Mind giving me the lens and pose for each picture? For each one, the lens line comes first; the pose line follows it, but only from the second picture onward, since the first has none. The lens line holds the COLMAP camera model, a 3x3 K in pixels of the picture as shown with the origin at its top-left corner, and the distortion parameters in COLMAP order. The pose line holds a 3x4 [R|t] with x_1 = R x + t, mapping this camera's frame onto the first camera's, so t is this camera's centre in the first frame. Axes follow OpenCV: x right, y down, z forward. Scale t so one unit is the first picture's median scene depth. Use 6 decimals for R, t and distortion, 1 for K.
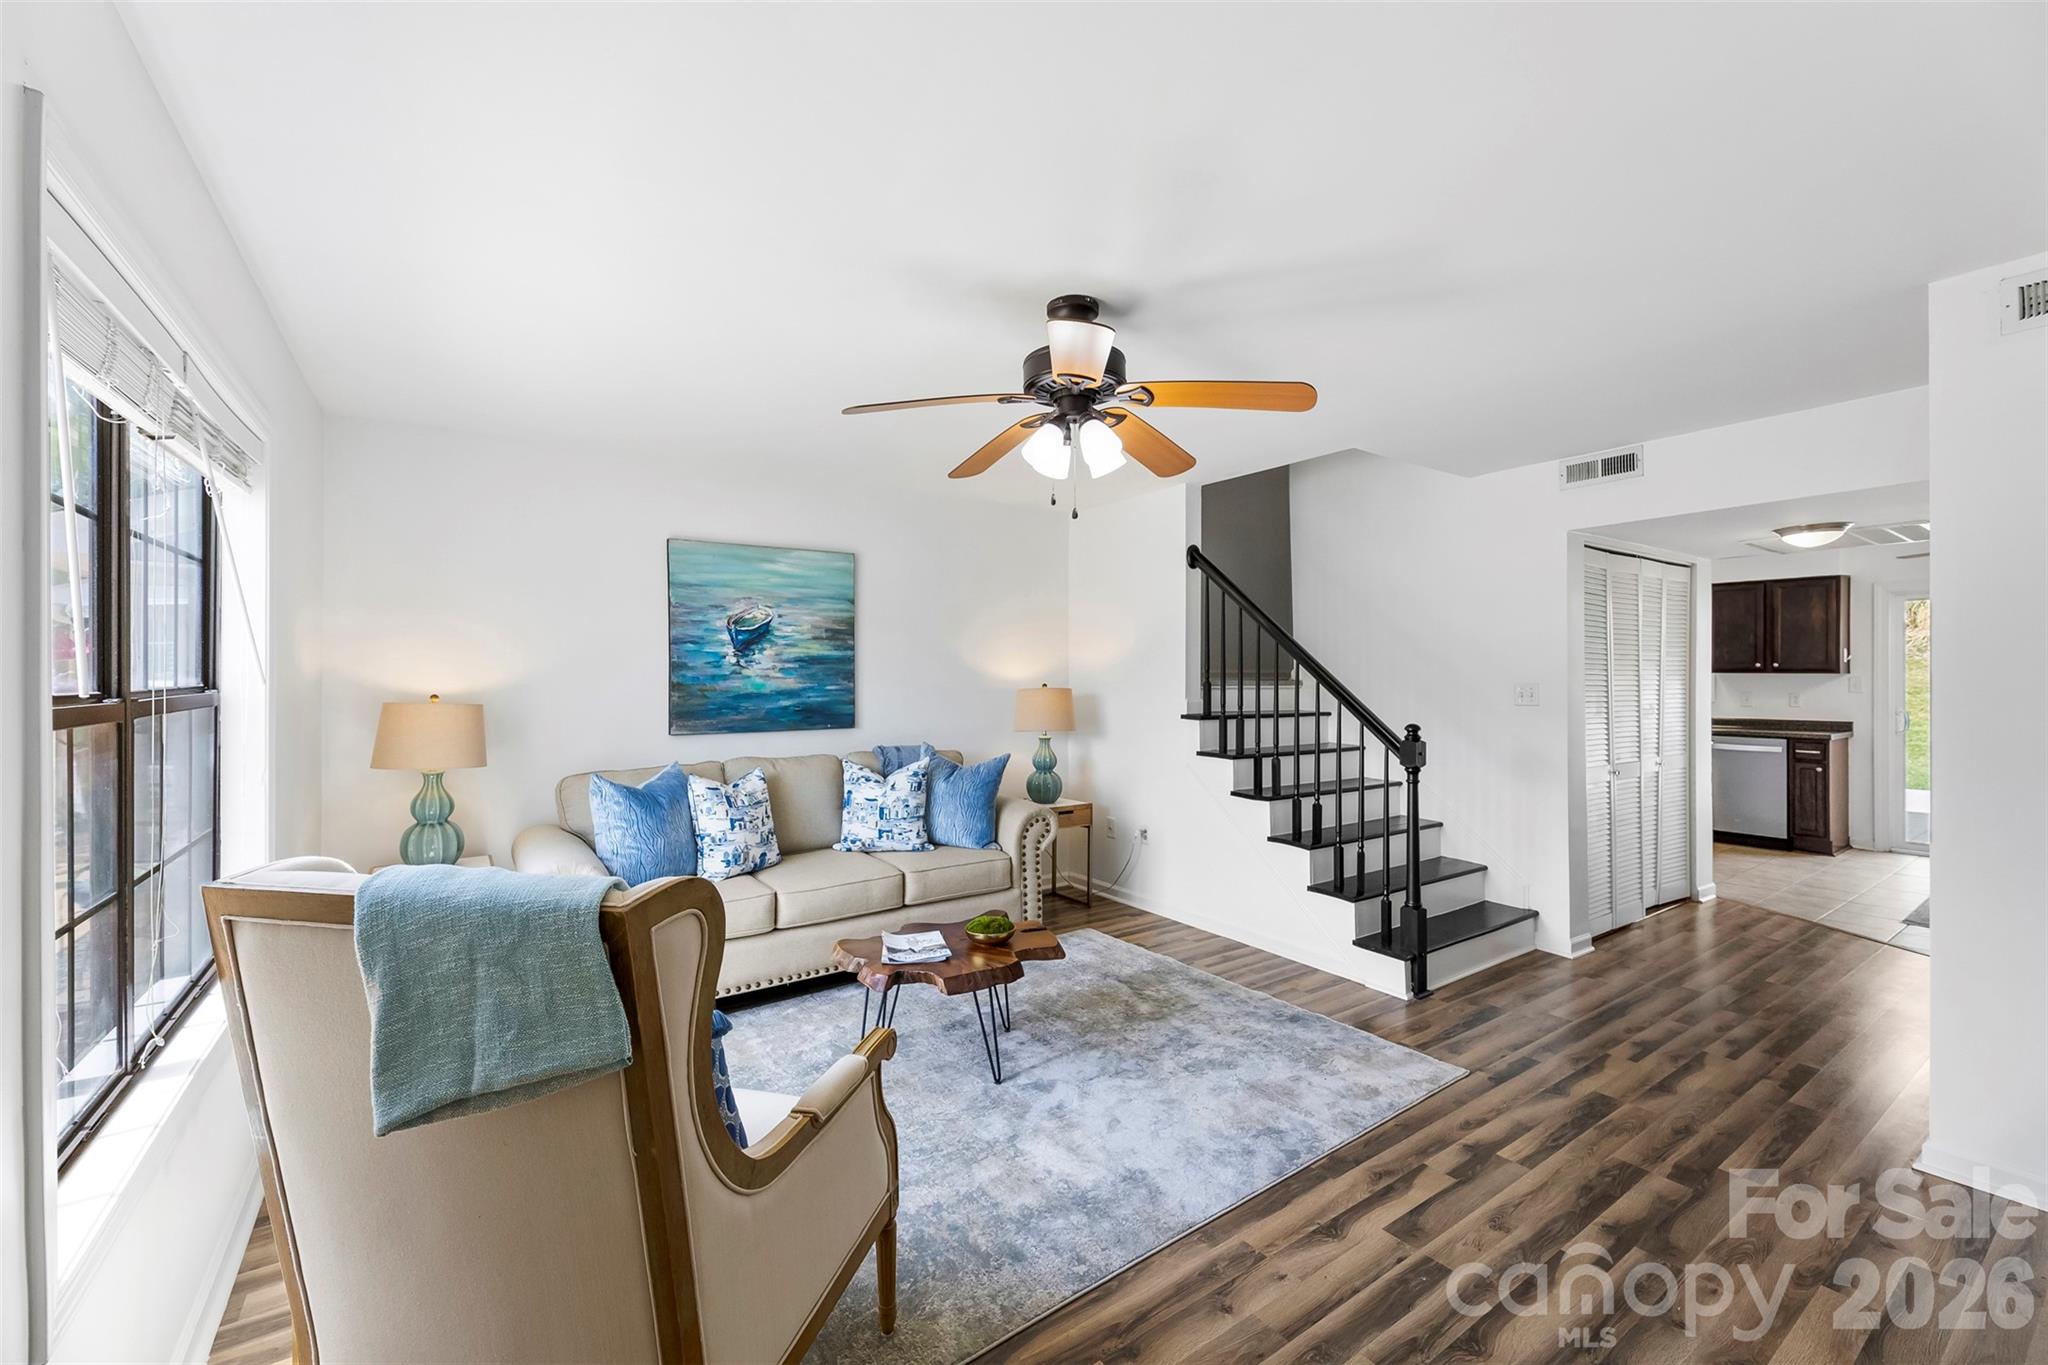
lens RADIAL K [[826.1, 0, 1021.6], [0, 826.1, 673.2], [0, 0, 1]] dist [-0.000168, 0.000256]
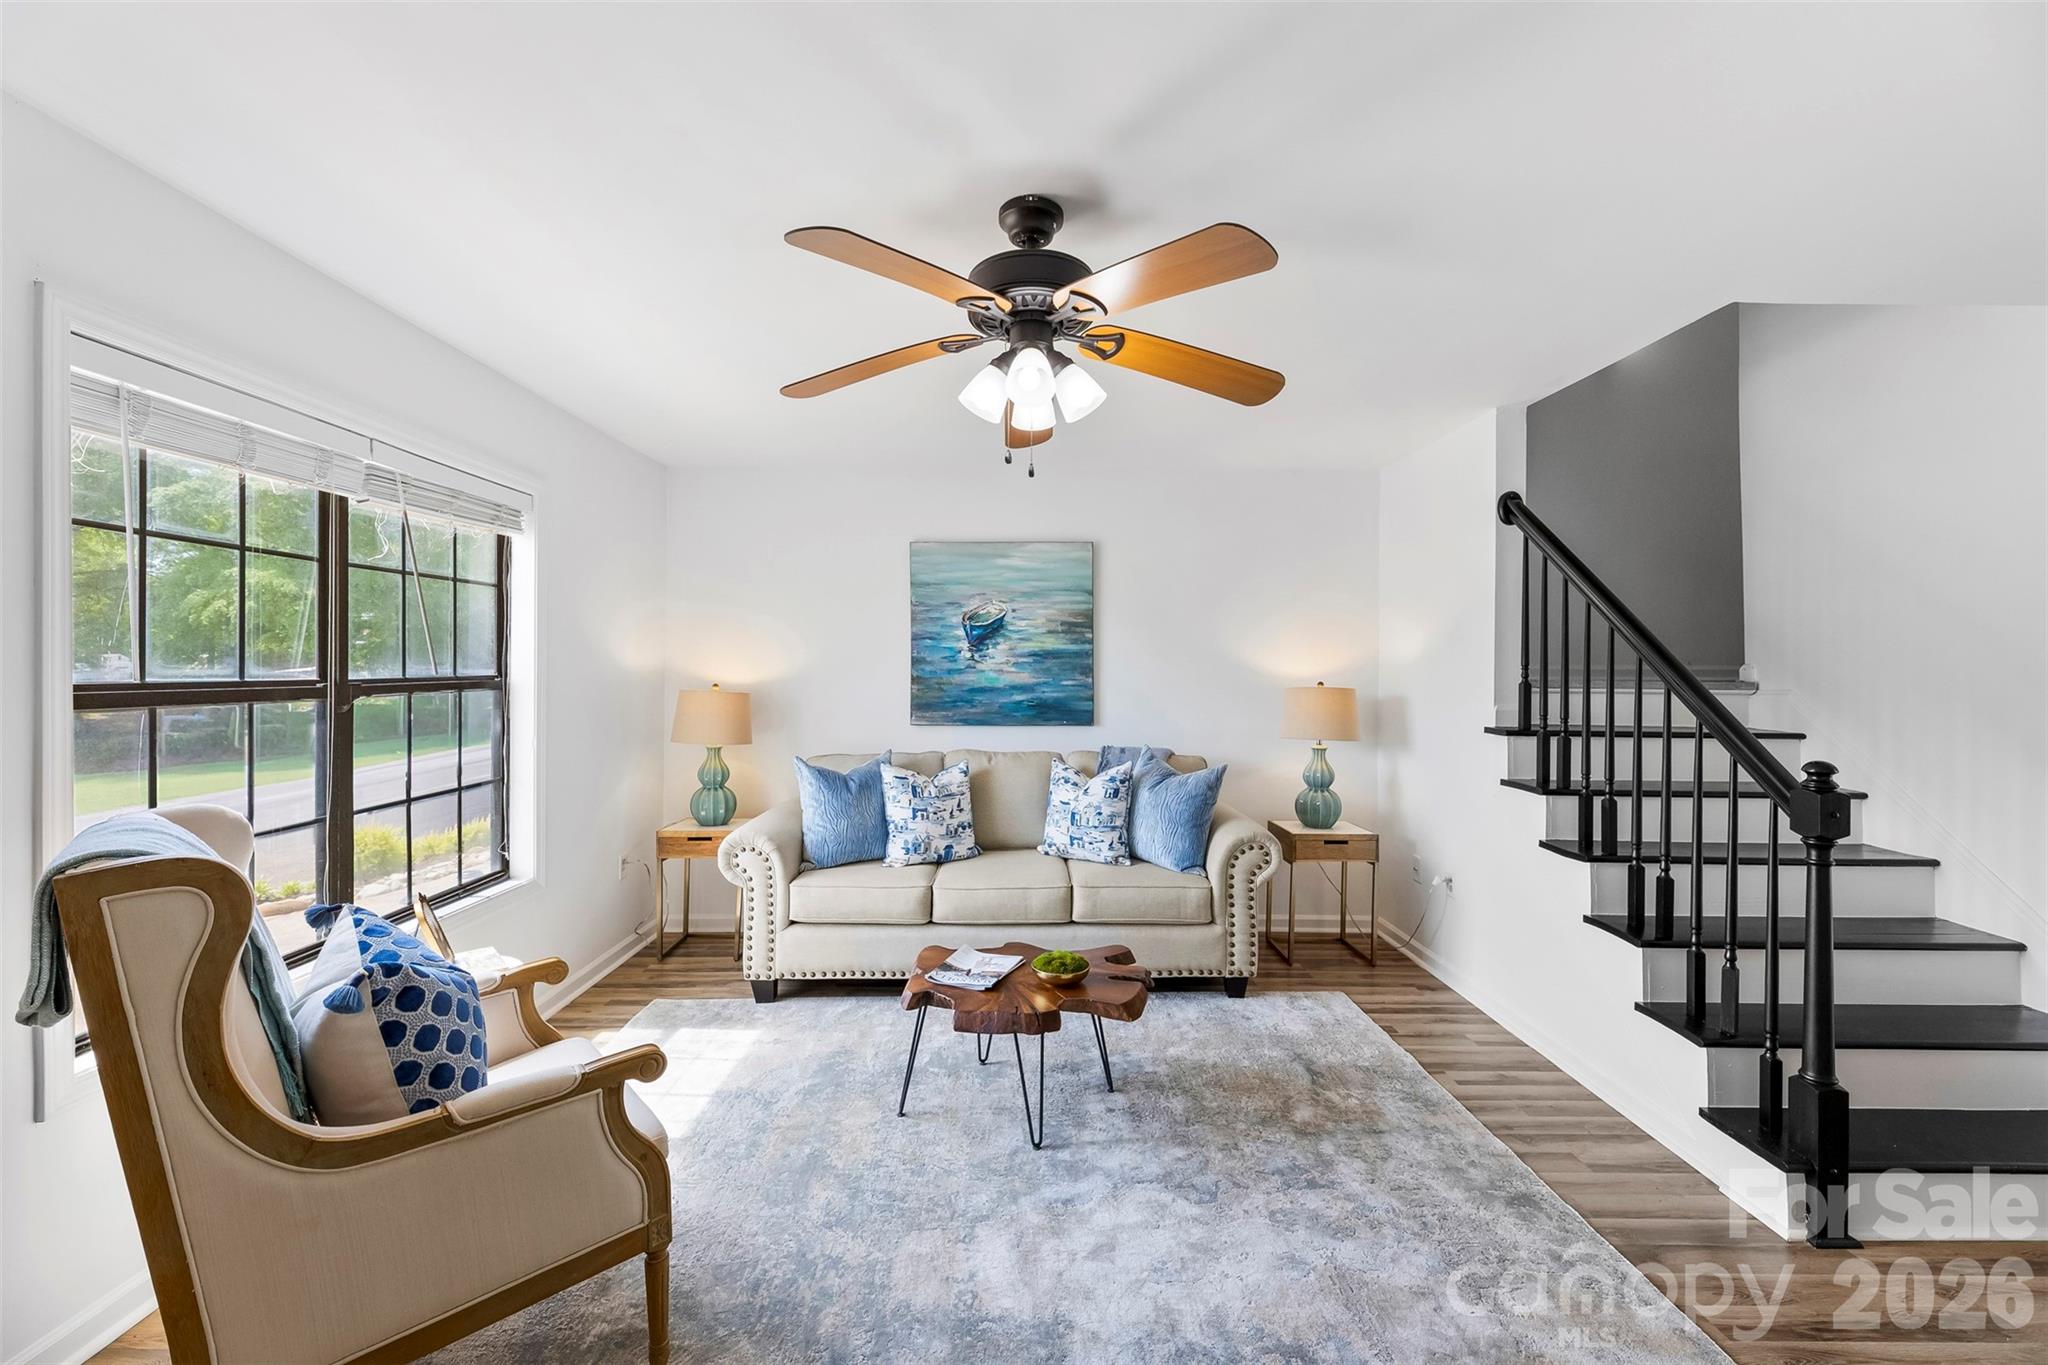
lens RADIAL K [[824.5, 0, 1018.6], [0, 824.5, 667.7], [0, 0, 1]] dist [0.000446, 0.000147]
pose [[0.828065, 0.003690, -0.560619, 0.290241], [-0.003581, 0.999993, 0.001292, -0.001326], [0.560620, 0.000938, 0.828073, 0.189416]]
